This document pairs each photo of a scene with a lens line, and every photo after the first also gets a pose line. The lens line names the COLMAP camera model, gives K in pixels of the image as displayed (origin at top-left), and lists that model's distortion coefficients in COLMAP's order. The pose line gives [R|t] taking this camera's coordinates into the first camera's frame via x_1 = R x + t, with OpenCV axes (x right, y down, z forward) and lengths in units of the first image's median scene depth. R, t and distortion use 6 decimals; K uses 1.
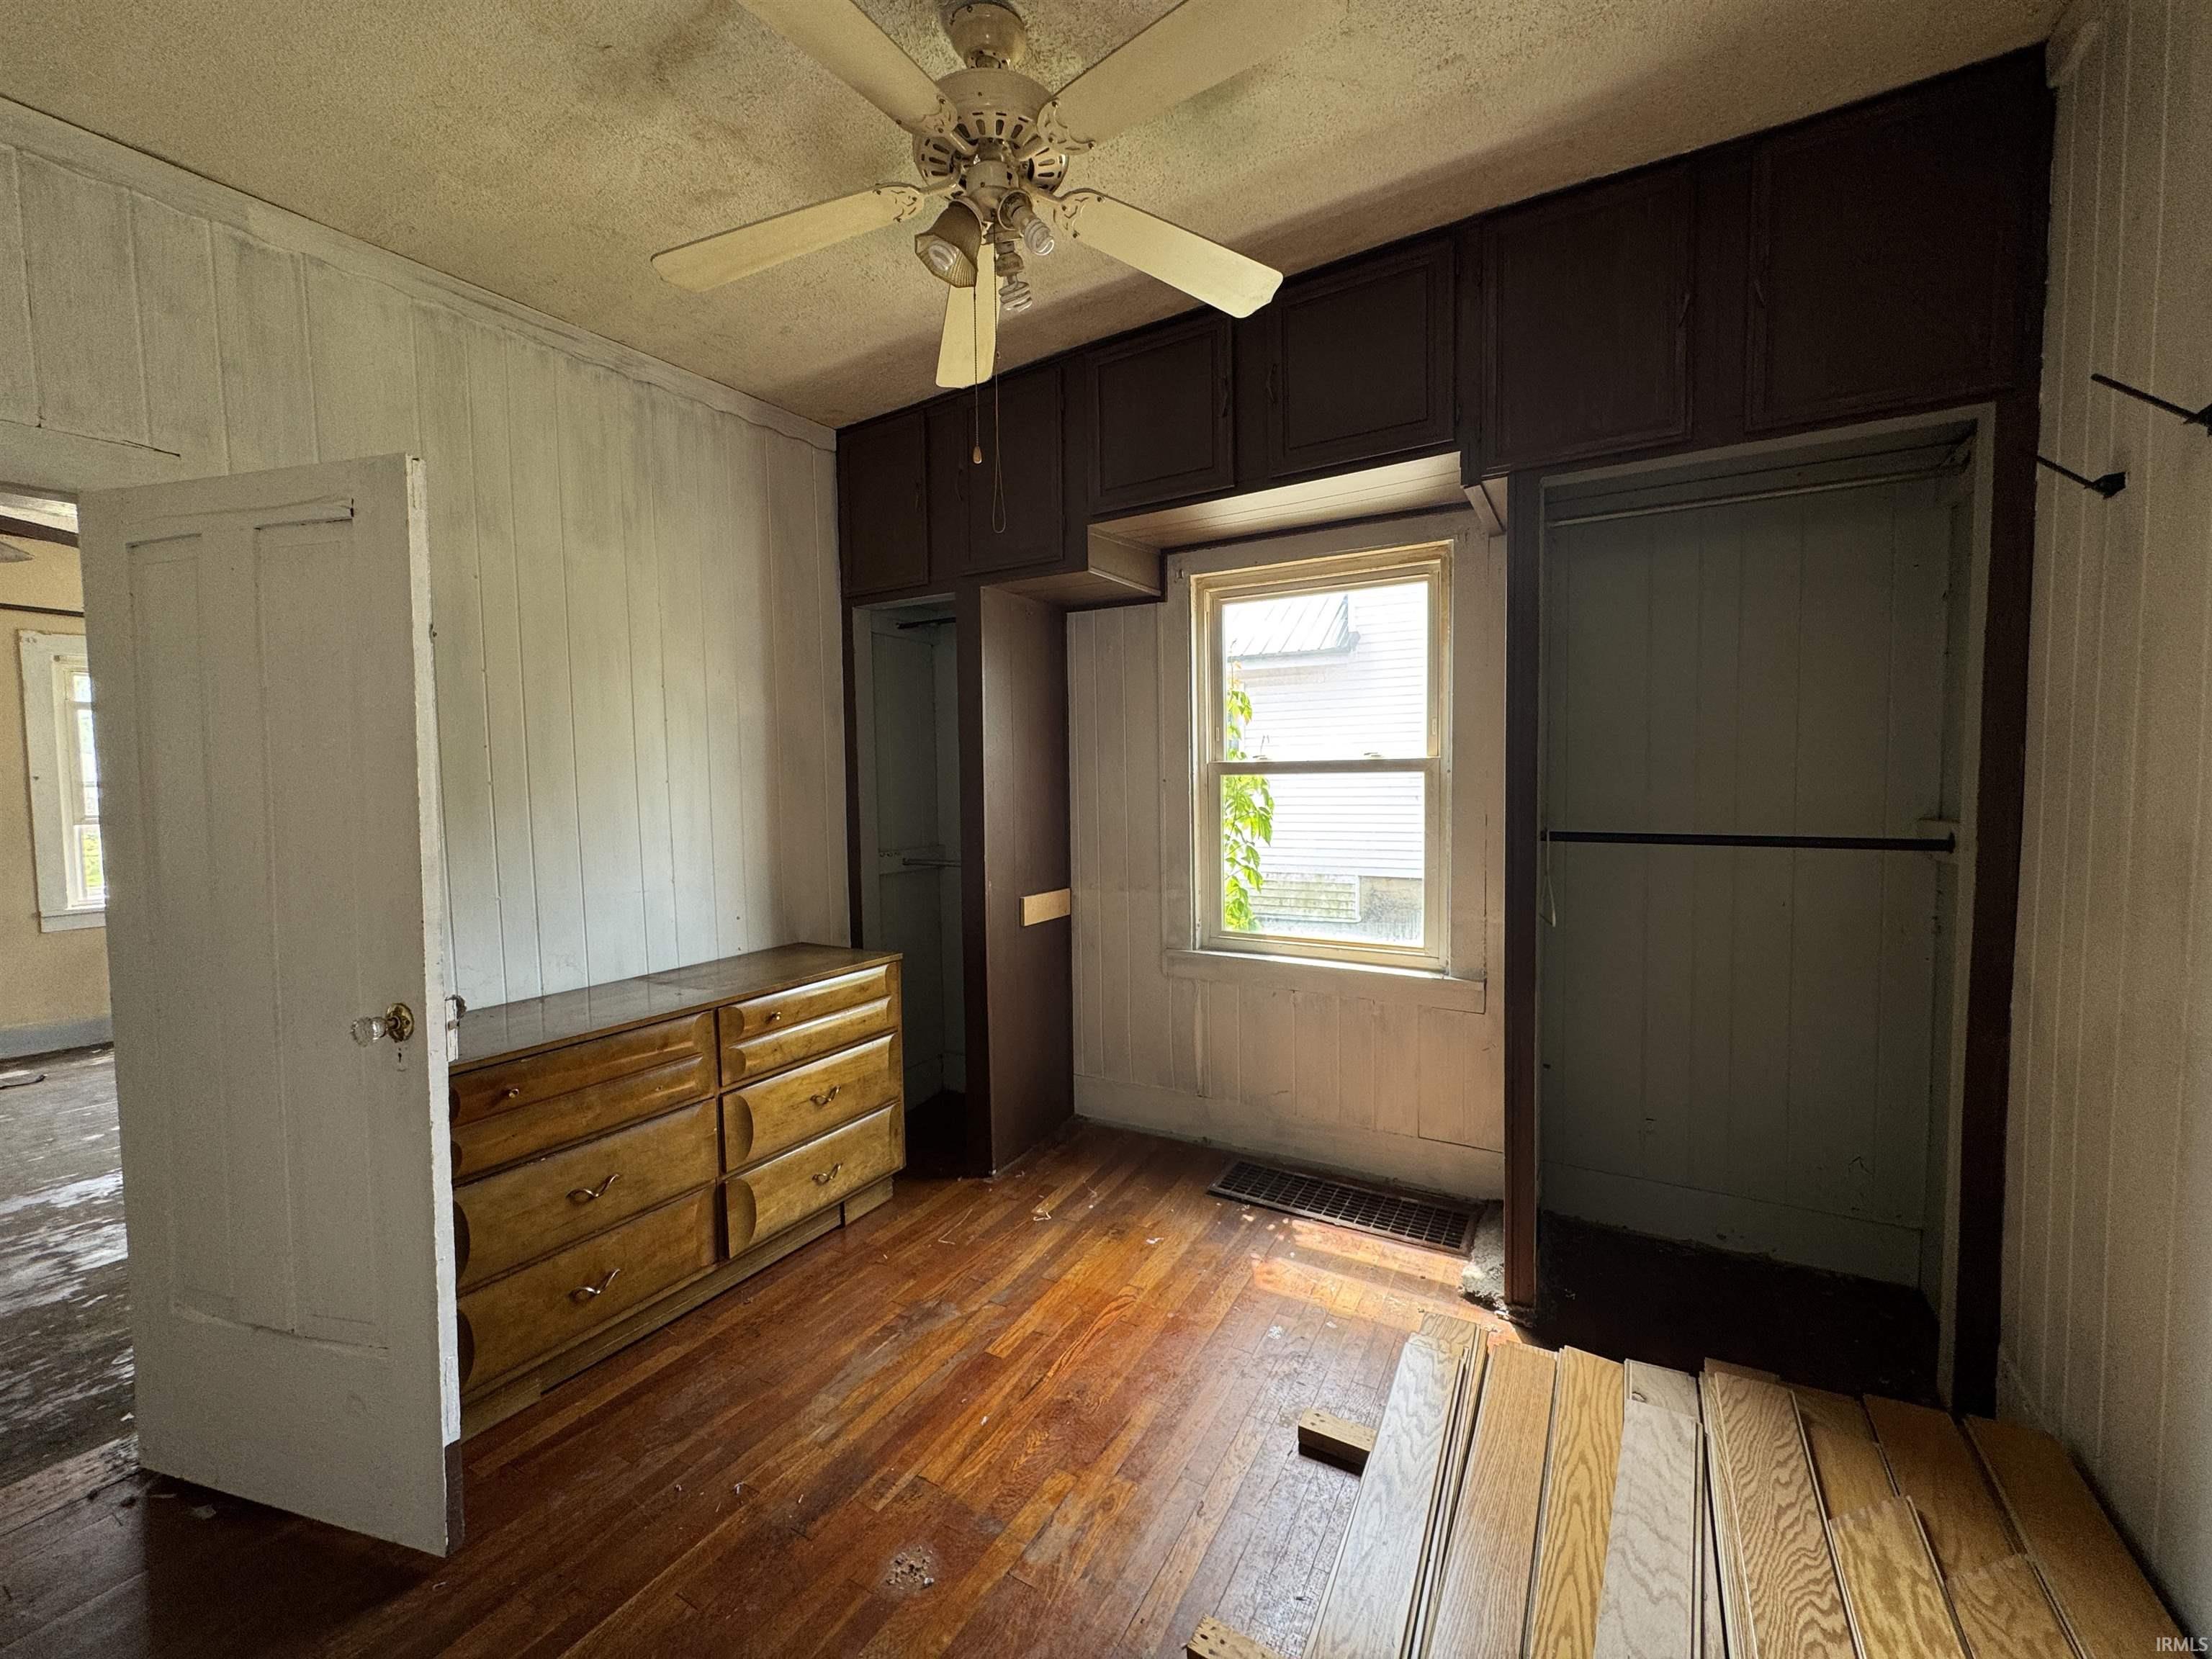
lens RADIAL K [[881.9, 0, 1108.7], [0, 881.9, 821.5], [0, 0, 1]] dist [-0.001410, -0.000093]
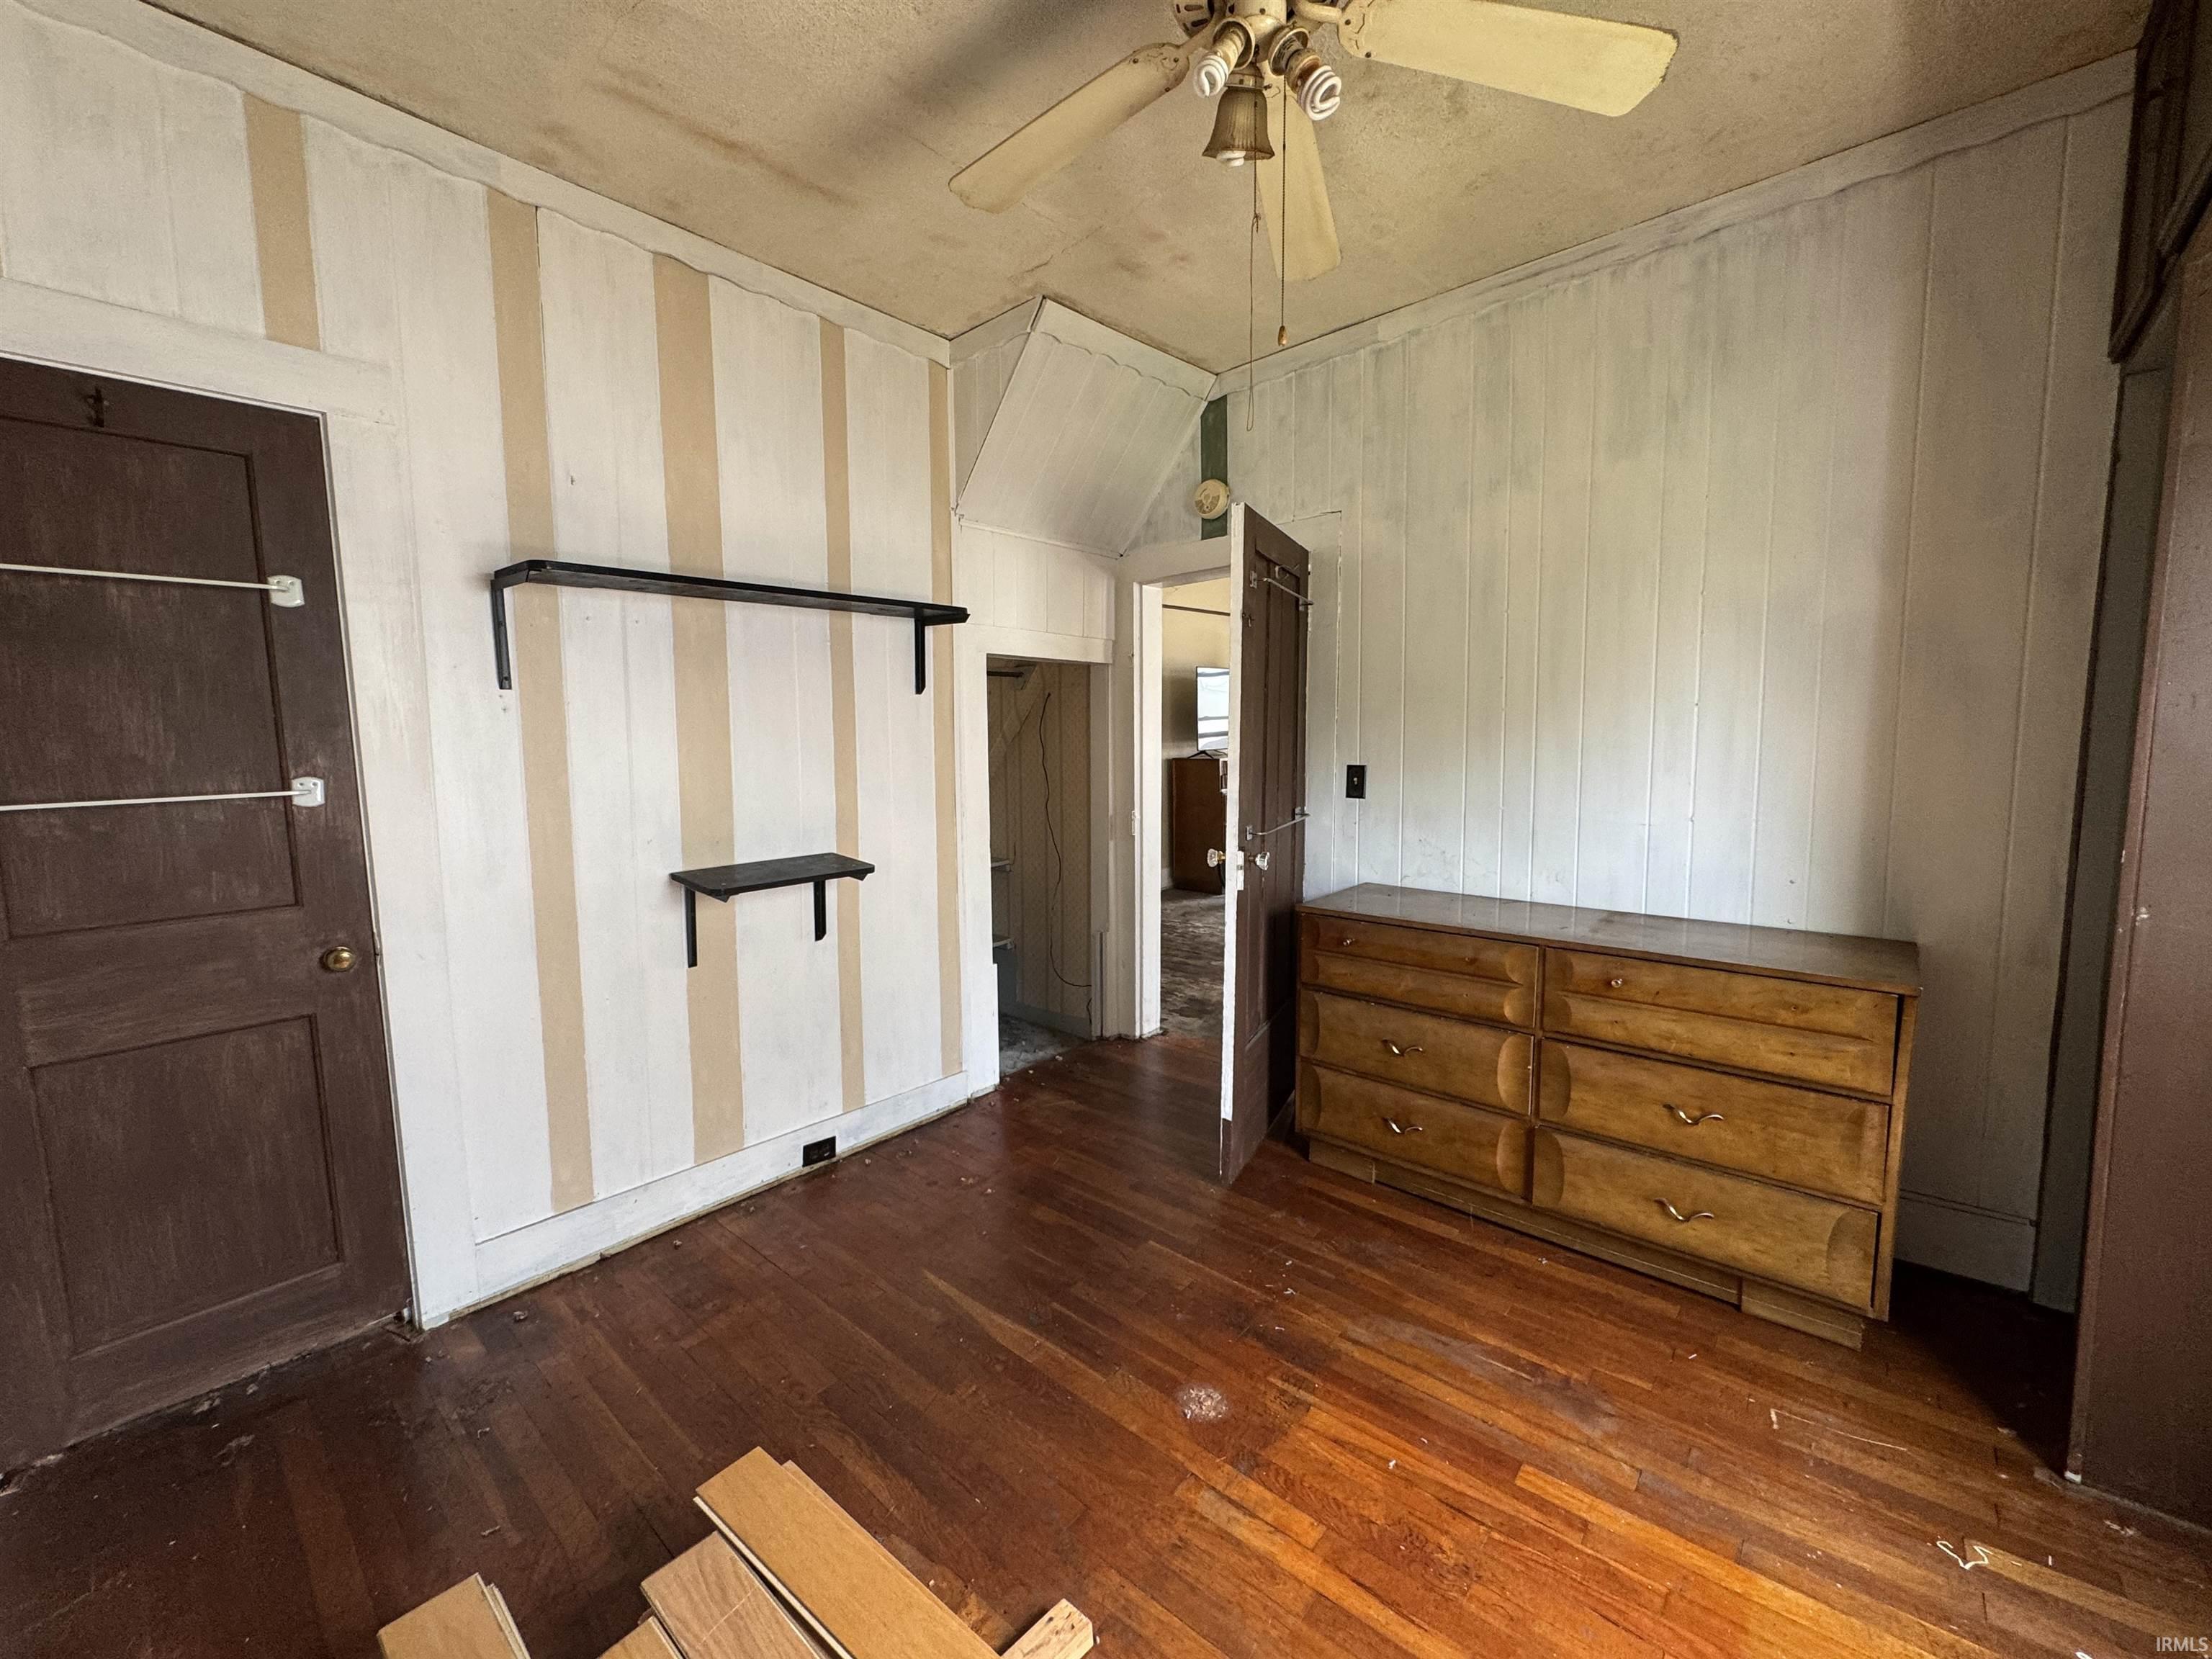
lens RADIAL K [[886.2, 0, 1106.2], [0, 886.2, 823.2], [0, 0, 1]] dist [-0.002116, 0.000463]
pose [[-0.184248, 0.120820, -0.975426, 0.582508], [-0.030272, 0.991248, 0.128498, -0.029860], [0.982414, 0.053204, -0.178978, 0.730666]]
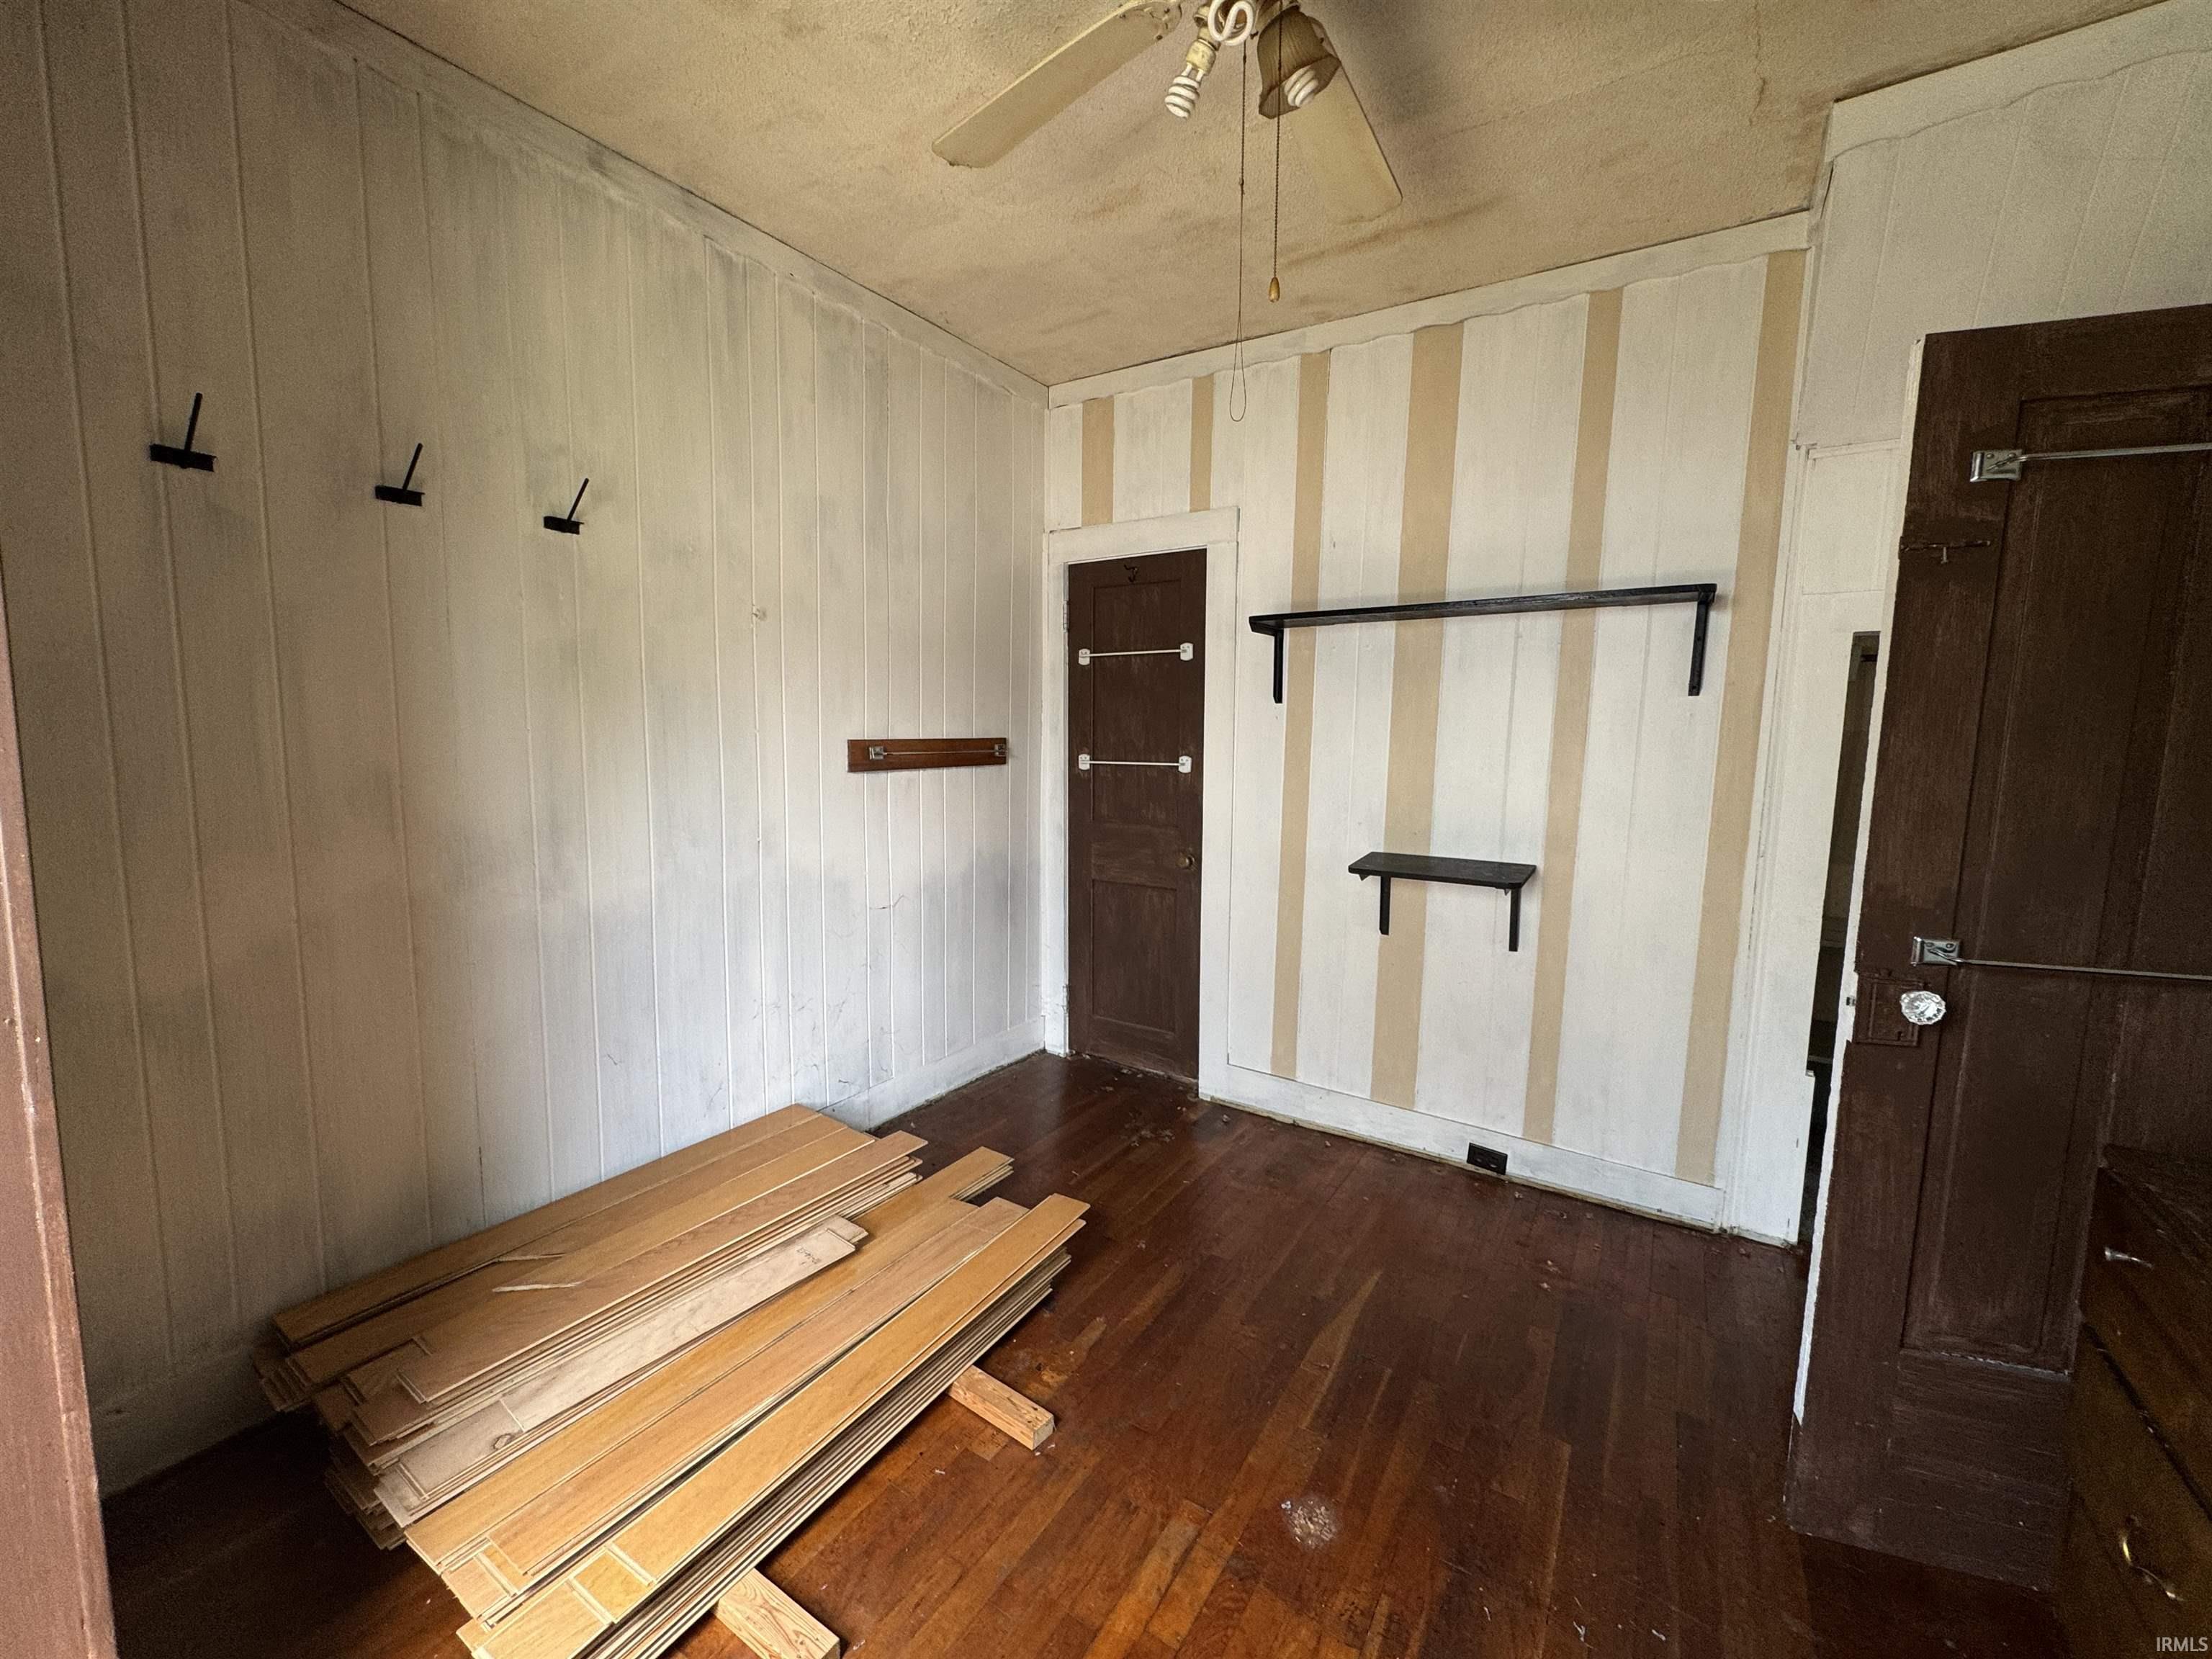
lens RADIAL K [[886.2, 0, 1106.2], [0, 886.2, 823.2], [0, 0, 1]] dist [-0.002116, 0.000463]
pose [[-0.999055, 0.001026, 0.043455, -0.026220], [0.007725, 0.988000, 0.154259, -0.061015], [-0.042775, 0.154449, -0.987074, 1.315173]]
